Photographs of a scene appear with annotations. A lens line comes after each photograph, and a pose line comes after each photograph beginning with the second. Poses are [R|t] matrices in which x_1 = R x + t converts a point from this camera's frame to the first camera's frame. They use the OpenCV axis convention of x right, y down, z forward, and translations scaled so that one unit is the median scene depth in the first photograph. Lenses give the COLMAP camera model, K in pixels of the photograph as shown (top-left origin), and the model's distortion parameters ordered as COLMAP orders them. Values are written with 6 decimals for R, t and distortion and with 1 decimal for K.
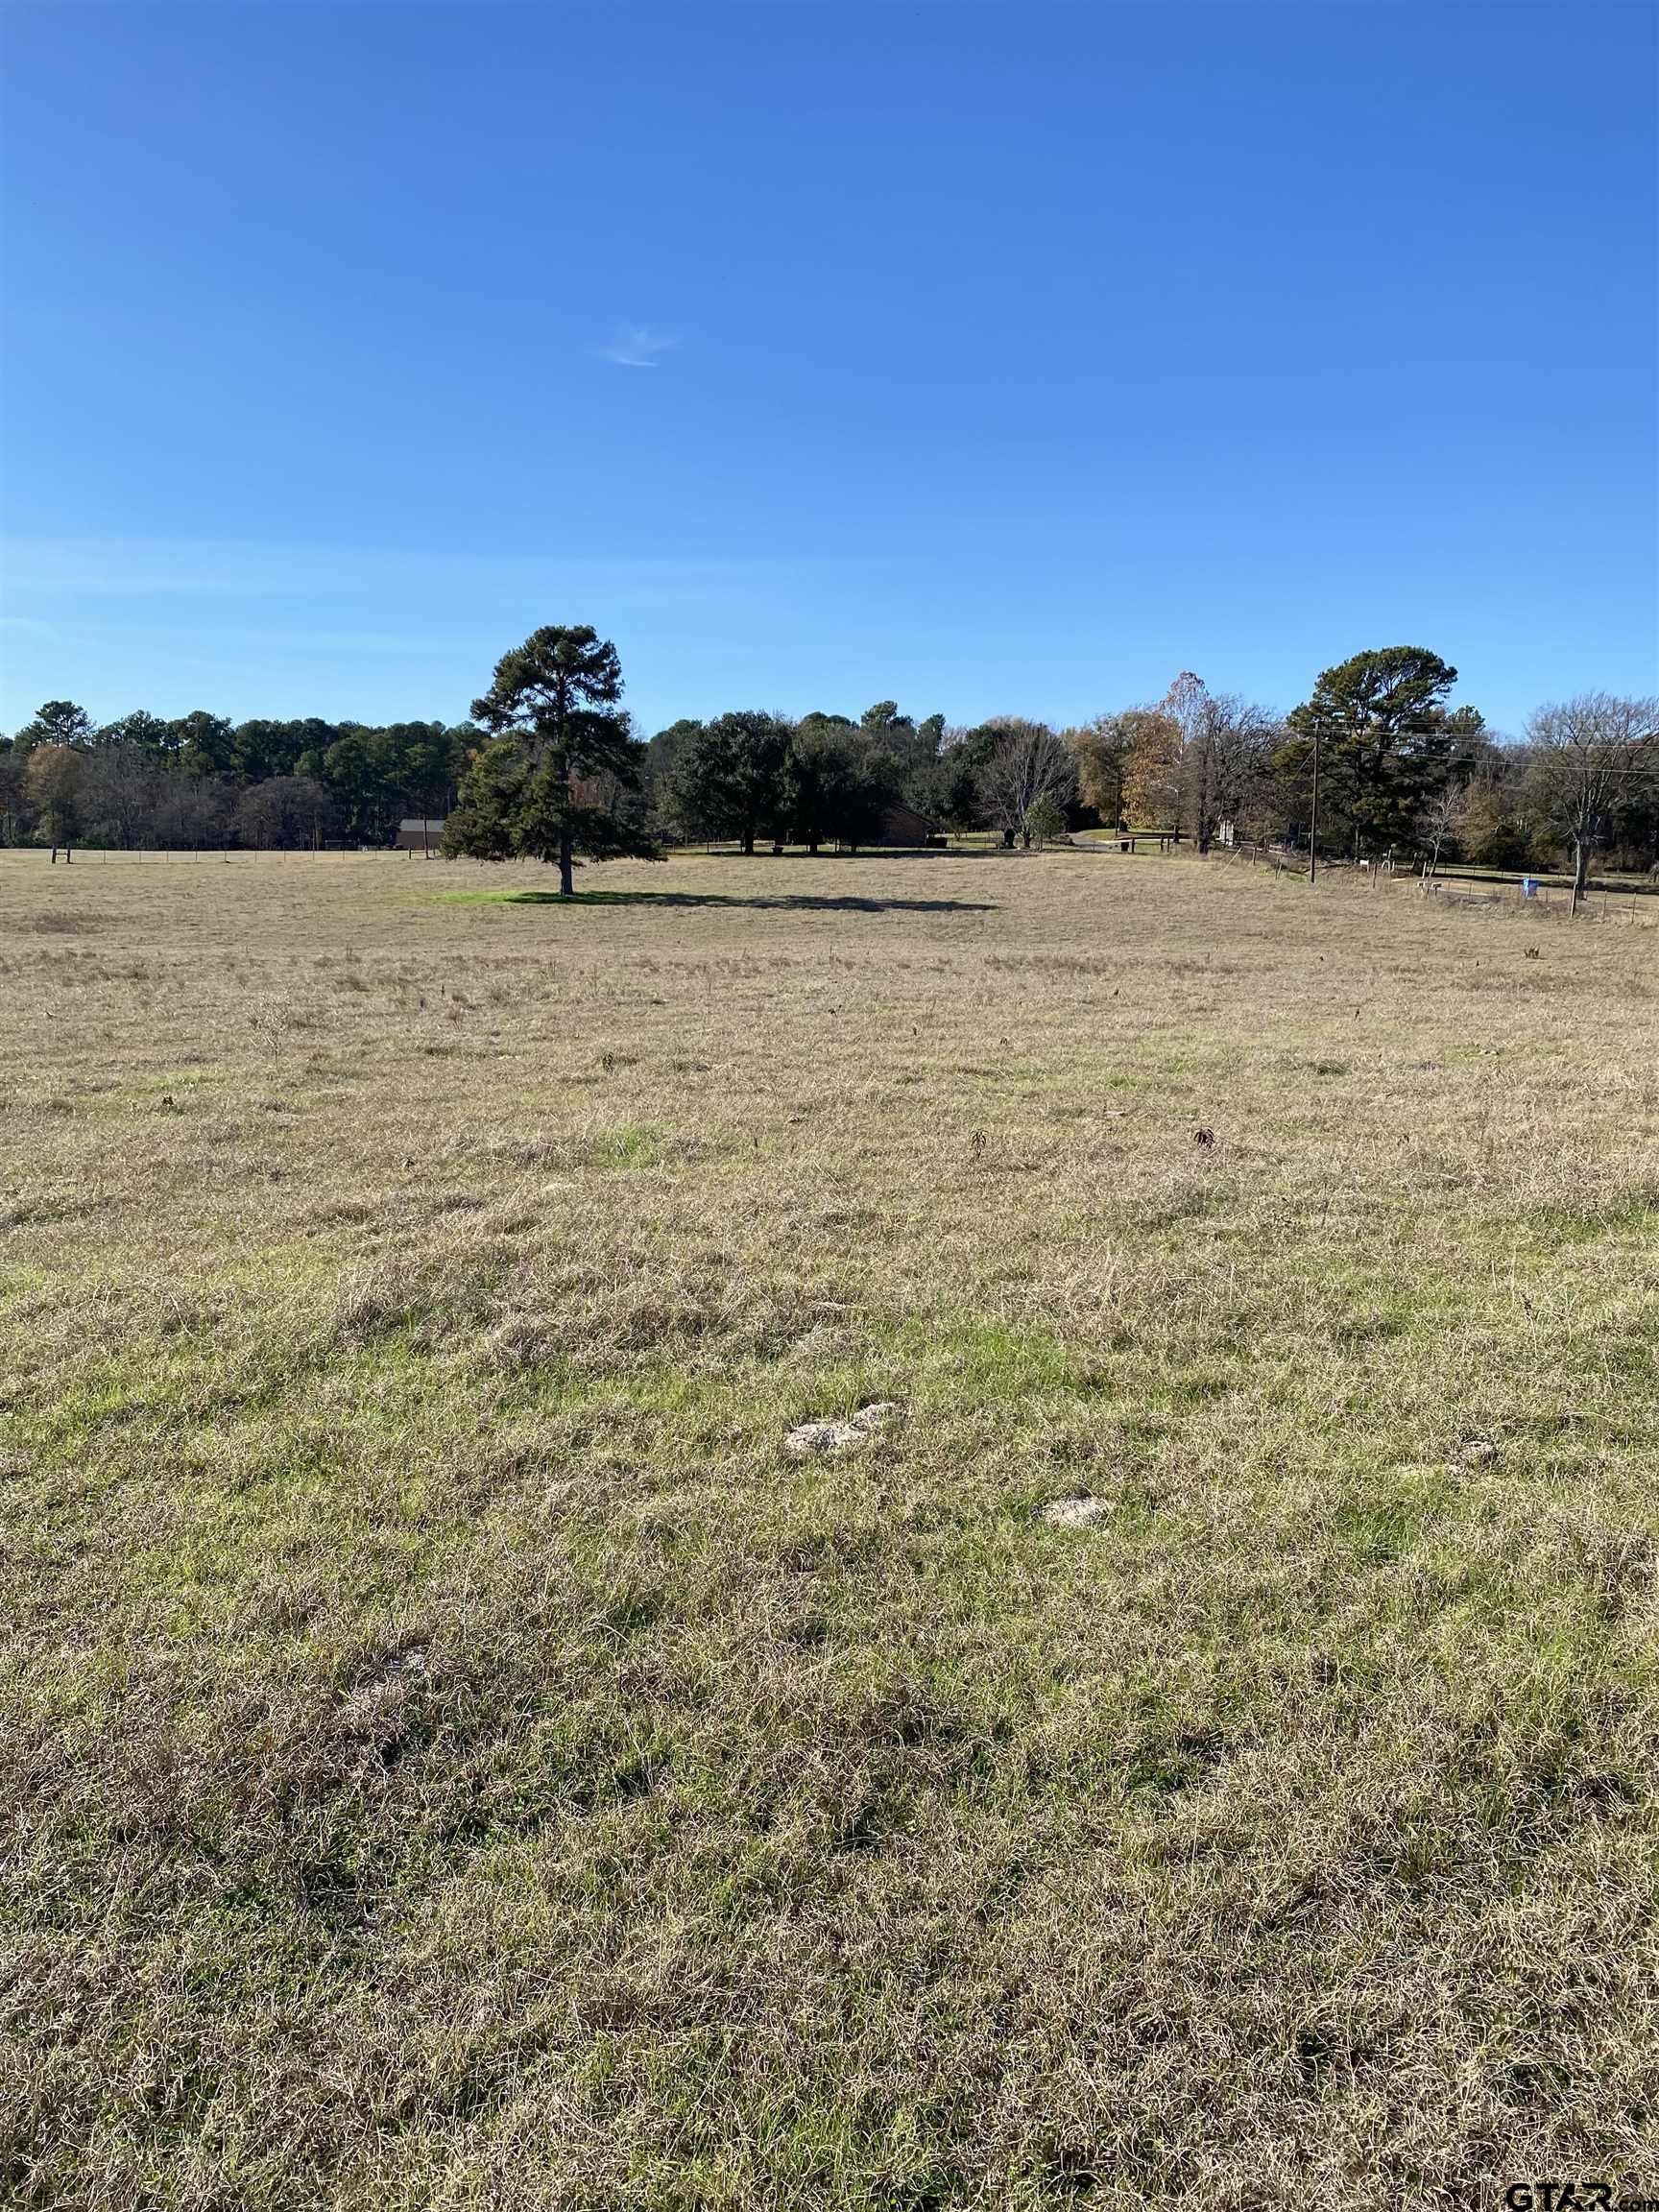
lens RADIAL K [[1663.9, 0, 849.5], [0, 1663.9, 1102.0], [0, 0, 1]] dist [0.047896, -0.044816]
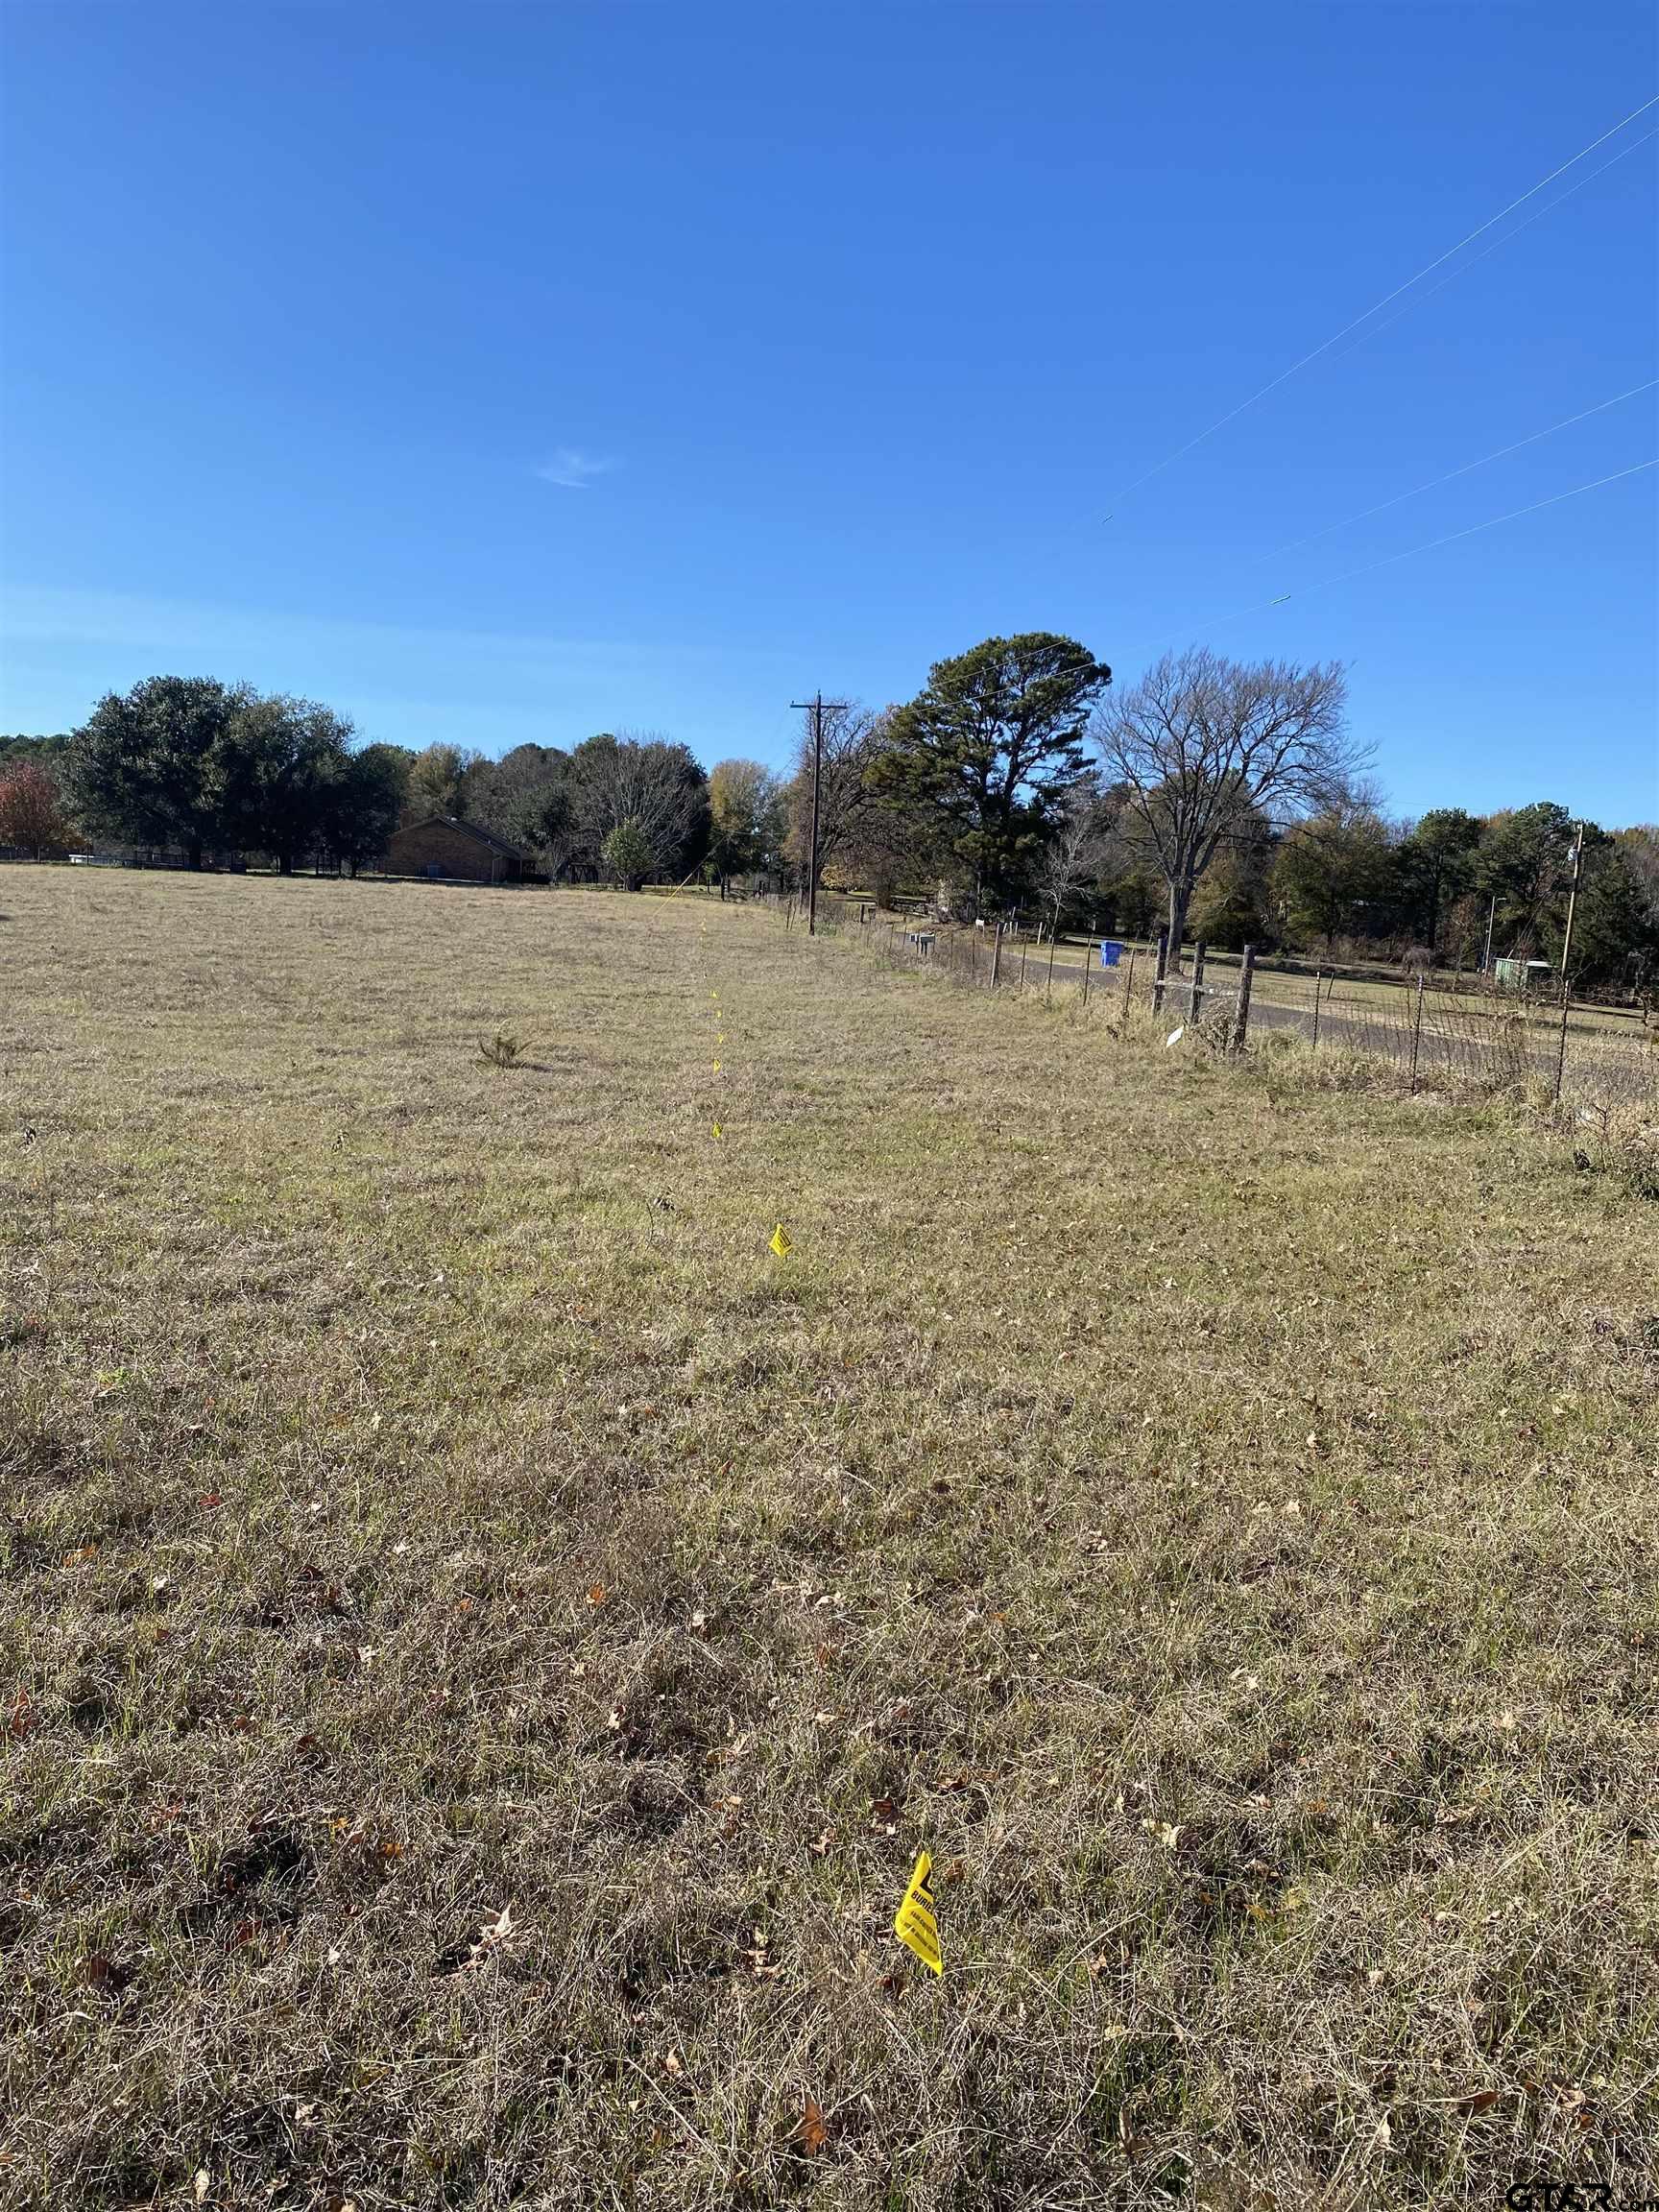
lens RADIAL K [[1663.9, 0, 823.6], [0, 1663.9, 1103.2], [0, 0, 1]] dist [0.047896, -0.044816]
pose [[0.997471, 0.042507, 0.056967, 0.189282], [-0.039851, 0.998101, -0.046960, -0.023107], [-0.058855, 0.044571, 0.997271, 0.257925]]
